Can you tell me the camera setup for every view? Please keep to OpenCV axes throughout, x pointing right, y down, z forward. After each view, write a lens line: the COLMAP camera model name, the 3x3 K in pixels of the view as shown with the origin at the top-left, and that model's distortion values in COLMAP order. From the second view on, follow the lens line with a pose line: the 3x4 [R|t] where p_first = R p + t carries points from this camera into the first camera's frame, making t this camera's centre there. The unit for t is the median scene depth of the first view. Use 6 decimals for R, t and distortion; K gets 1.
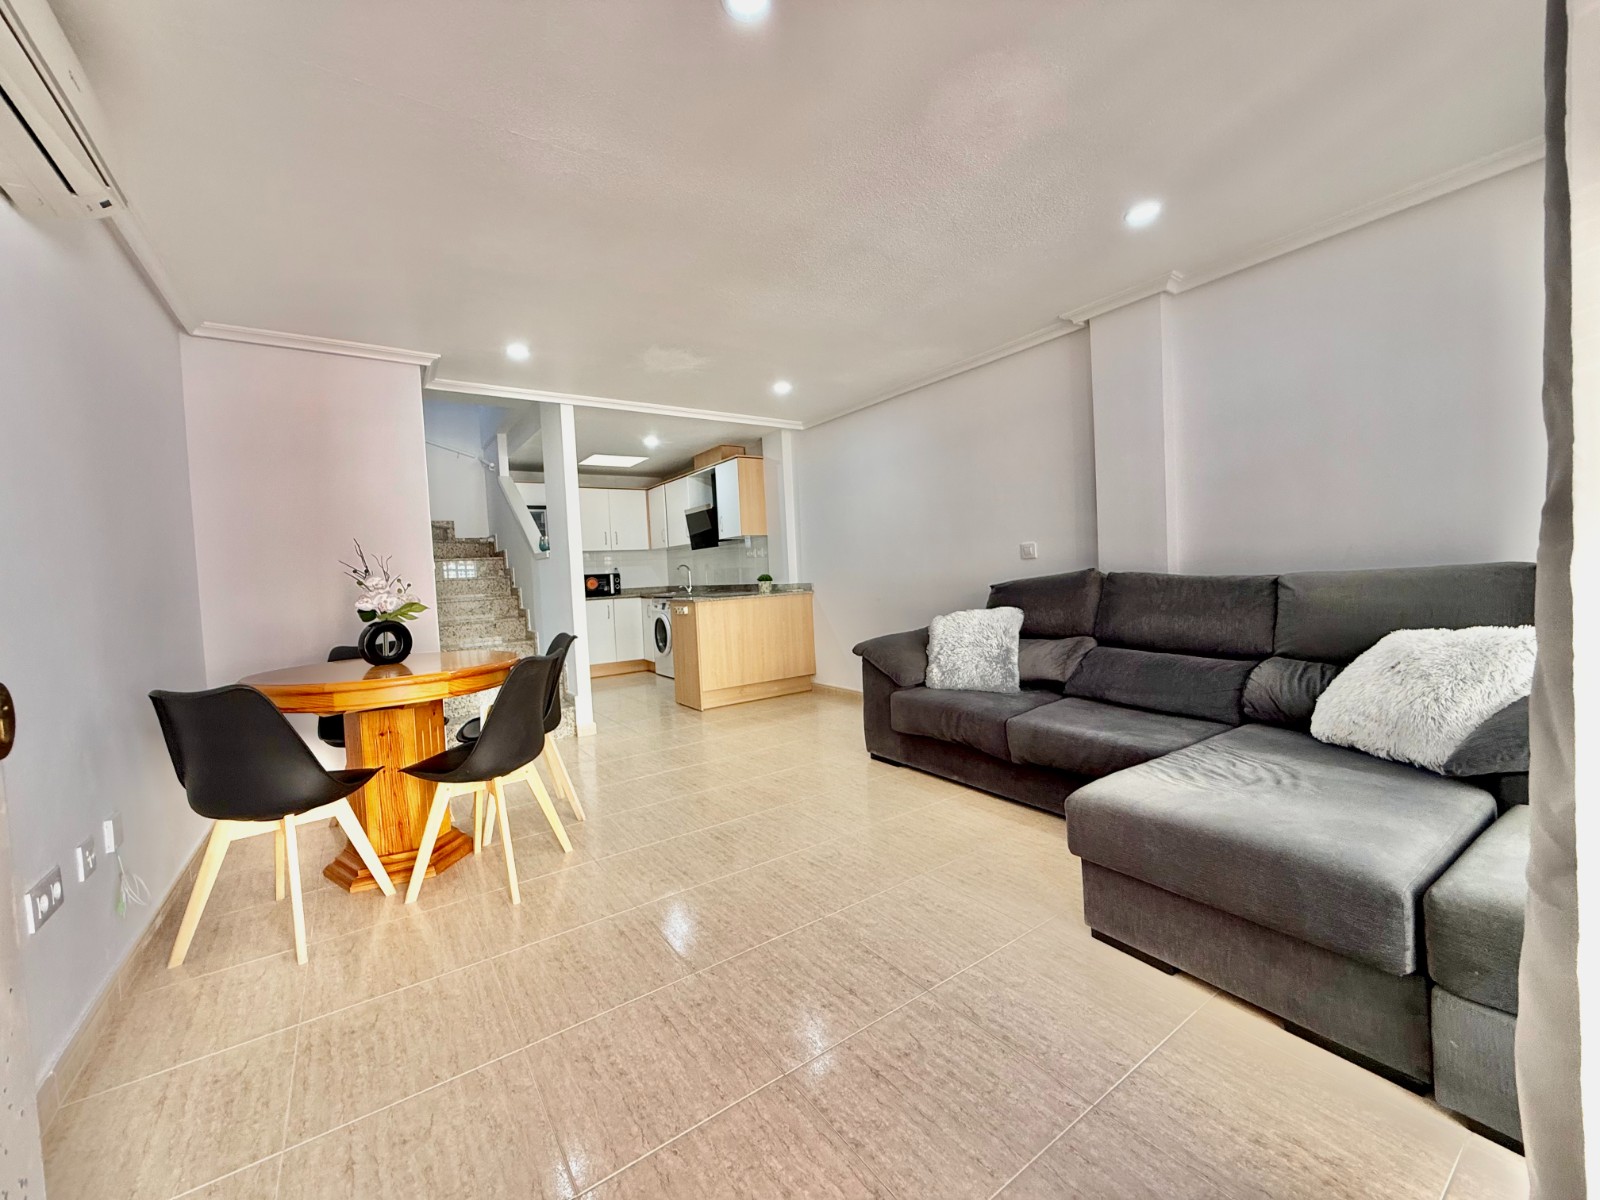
lens RADIAL K [[638.2, 0, 792.7], [0, 638.2, 598.2], [0, 0, 1]] dist [0.000085, 0.000793]
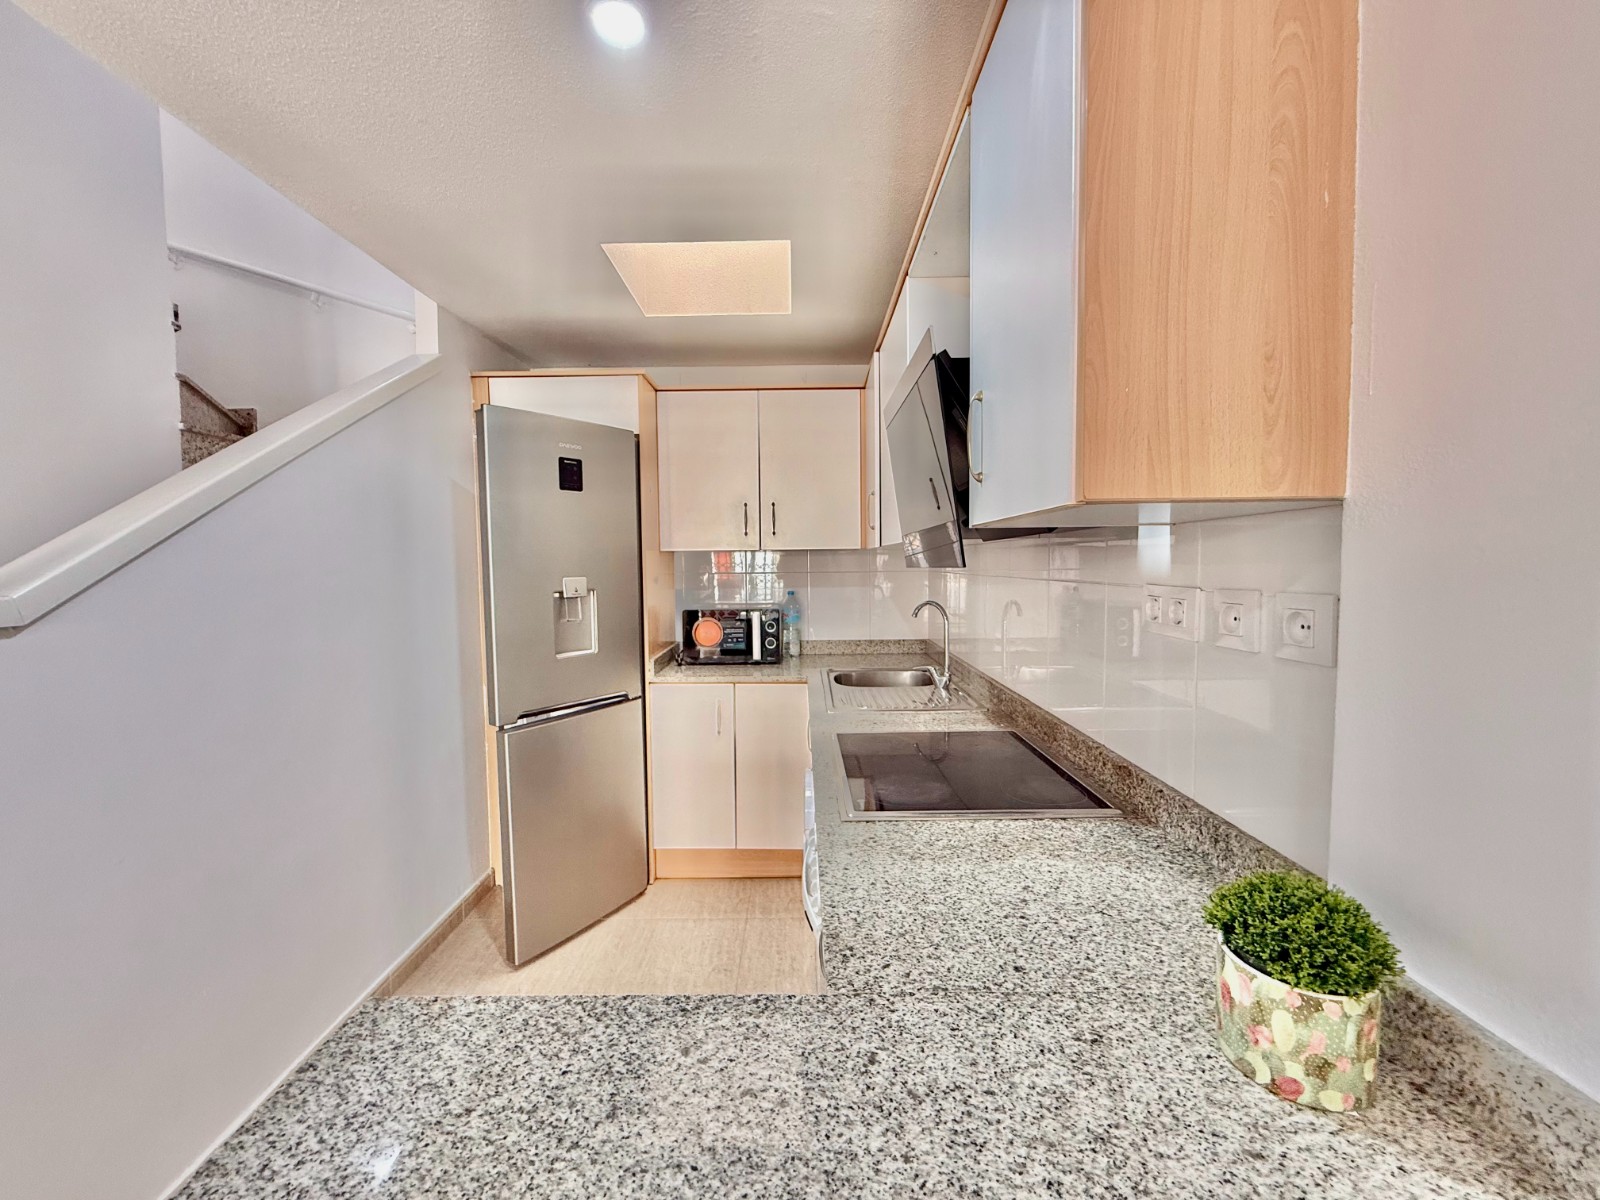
lens RADIAL K [[636.8, 0, 790.8], [0, 636.8, 598.8], [0, 0, 1]] dist [0.000070, 0.000548]
pose [[0.818256, 0.071540, -0.570384, -0.045957], [-0.051282, 0.997354, 0.051525, -0.067572], [0.572561, -0.012910, 0.819760, 0.704806]]
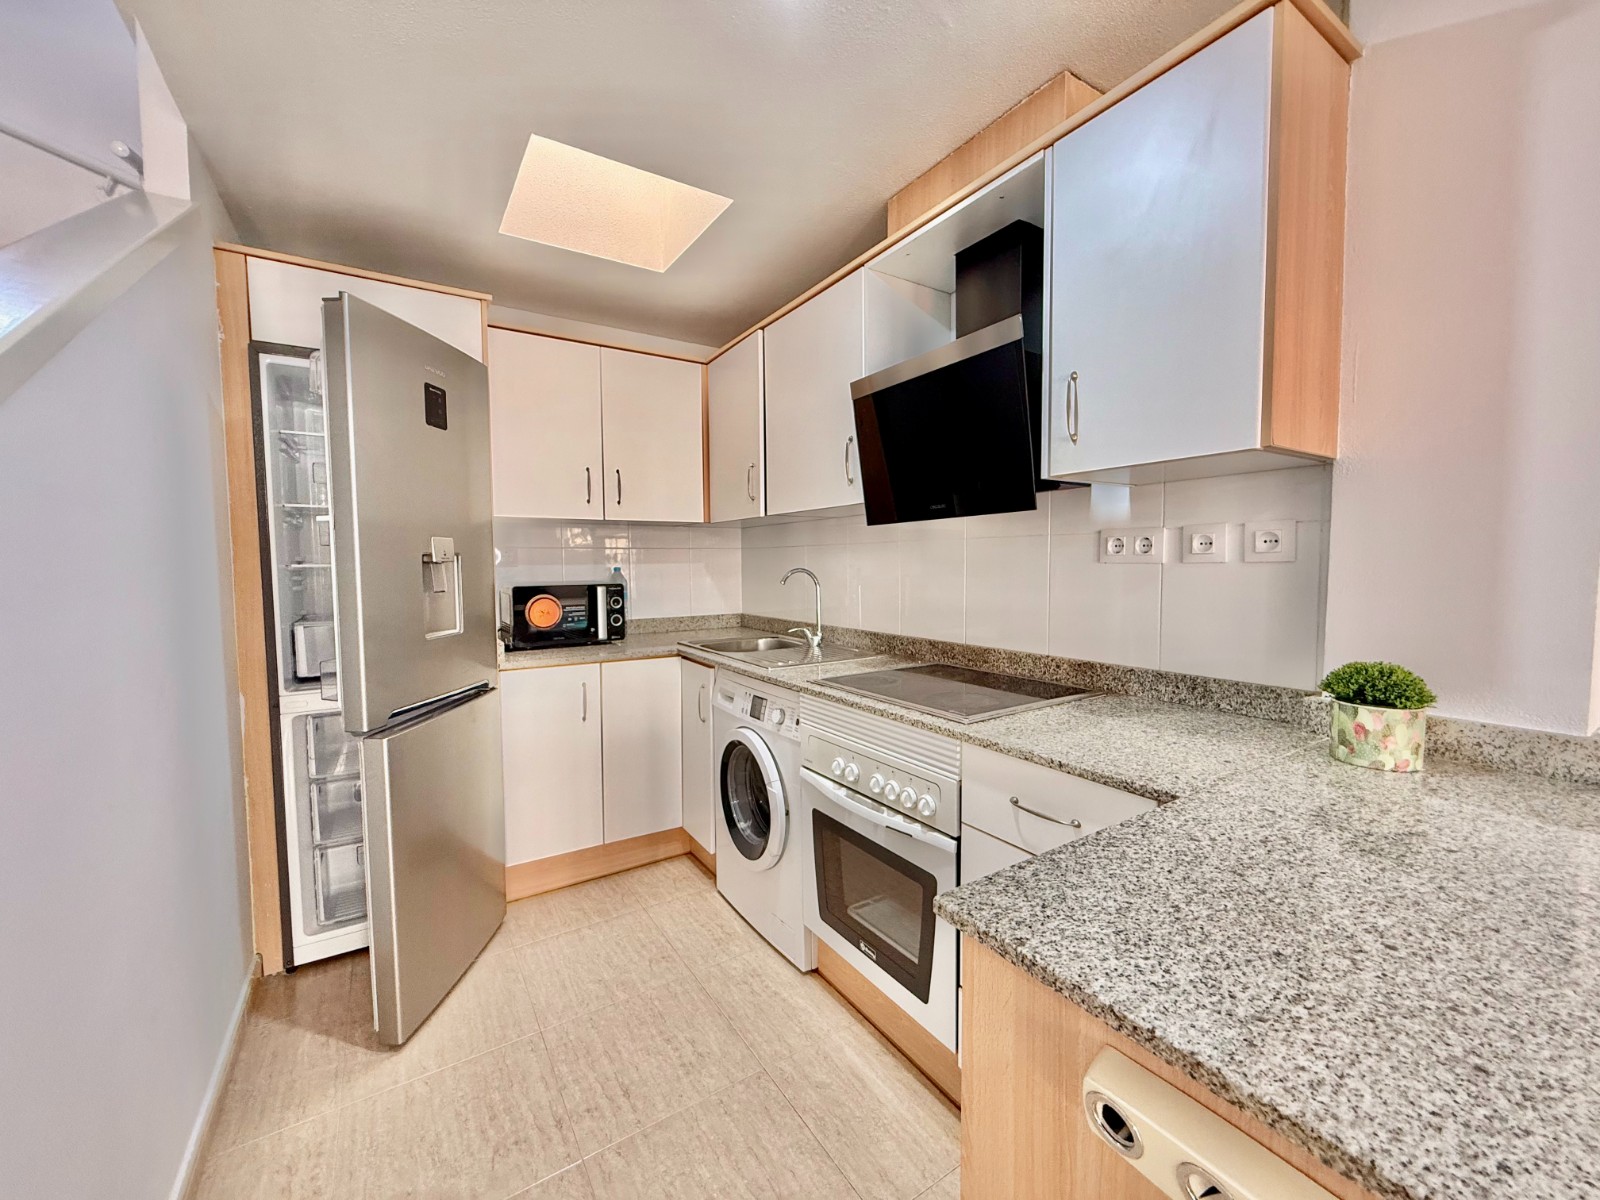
lens RADIAL K [[638.2, 0, 792.7], [0, 638.2, 598.2], [0, 0, 1]] dist [0.000085, 0.000793]
pose [[0.998616, 0.041330, -0.032537, -0.166960], [-0.040742, 0.998998, 0.018541, -0.042867], [0.033271, -0.017189, 0.999299, 0.655873]]
